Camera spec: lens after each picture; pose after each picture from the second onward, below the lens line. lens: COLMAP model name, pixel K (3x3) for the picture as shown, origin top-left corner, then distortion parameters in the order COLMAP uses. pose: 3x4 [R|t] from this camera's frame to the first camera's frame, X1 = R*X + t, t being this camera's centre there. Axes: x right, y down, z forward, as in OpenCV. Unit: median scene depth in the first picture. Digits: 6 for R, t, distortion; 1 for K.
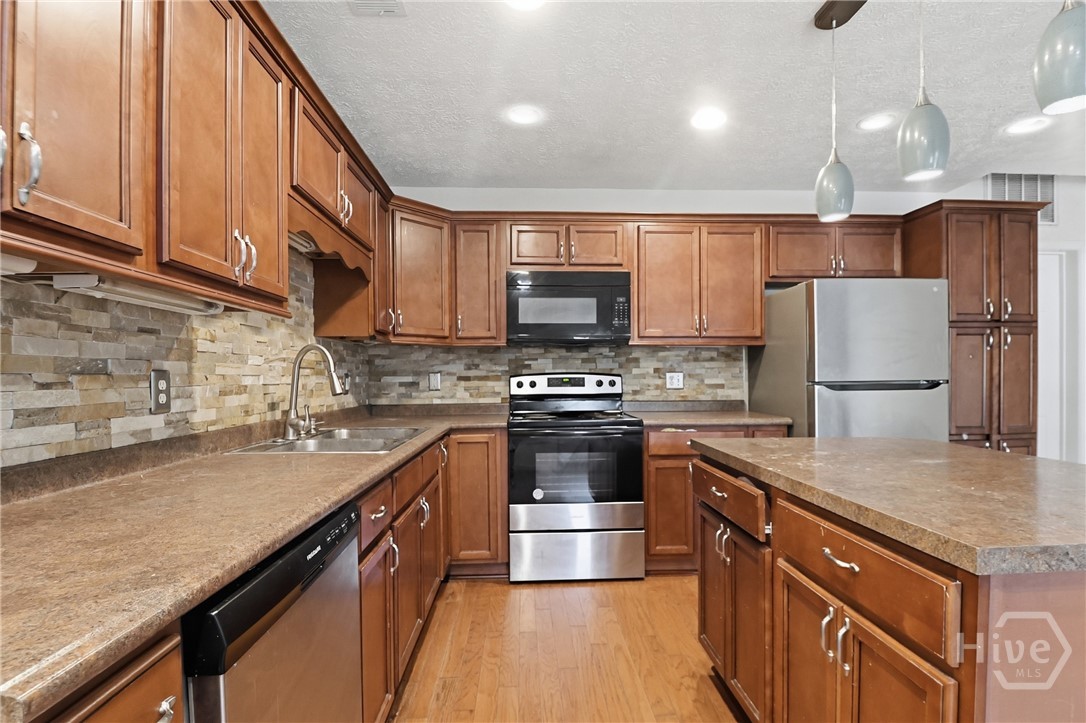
lens RADIAL K [[514.7, 0, 546.8], [0, 514.7, 372.5], [0, 0, 1]] dist [-0.004358, -0.003425]
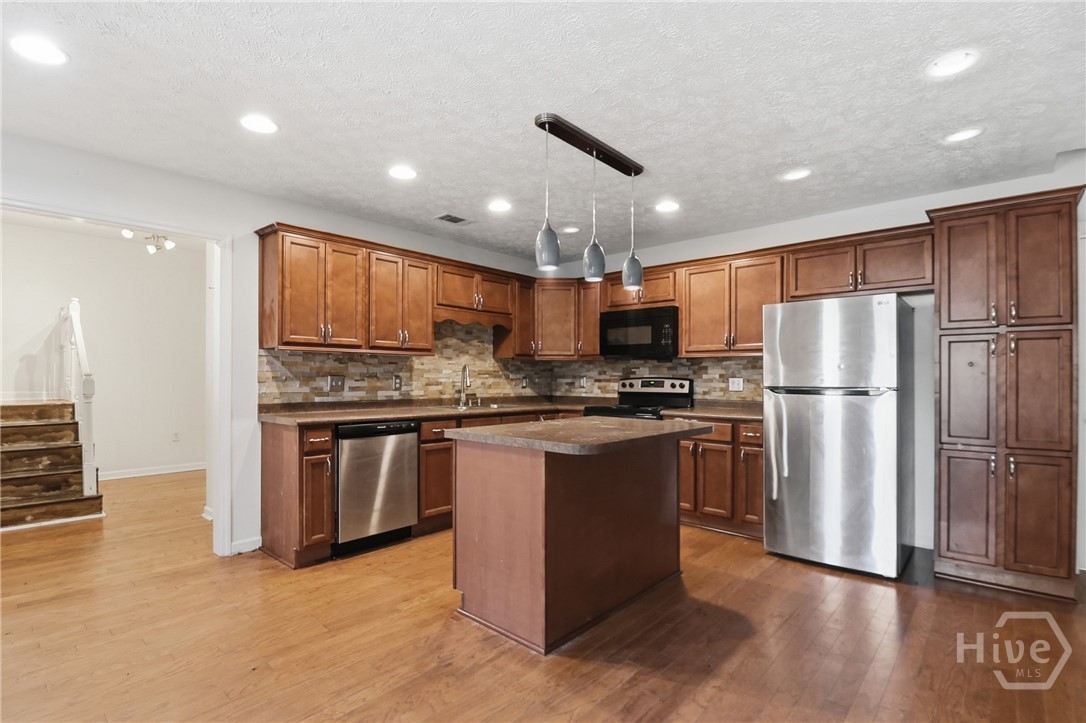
lens RADIAL K [[514.7, 0, 533.6], [0, 514.7, 366.2], [0, 0, 1]] dist [-0.004358, -0.003425]
pose [[0.709413, -0.006398, -0.704764, 0.846513], [-0.003903, 0.999908, -0.013006, -0.011123], [0.704783, 0.011977, 0.709322, -0.244143]]
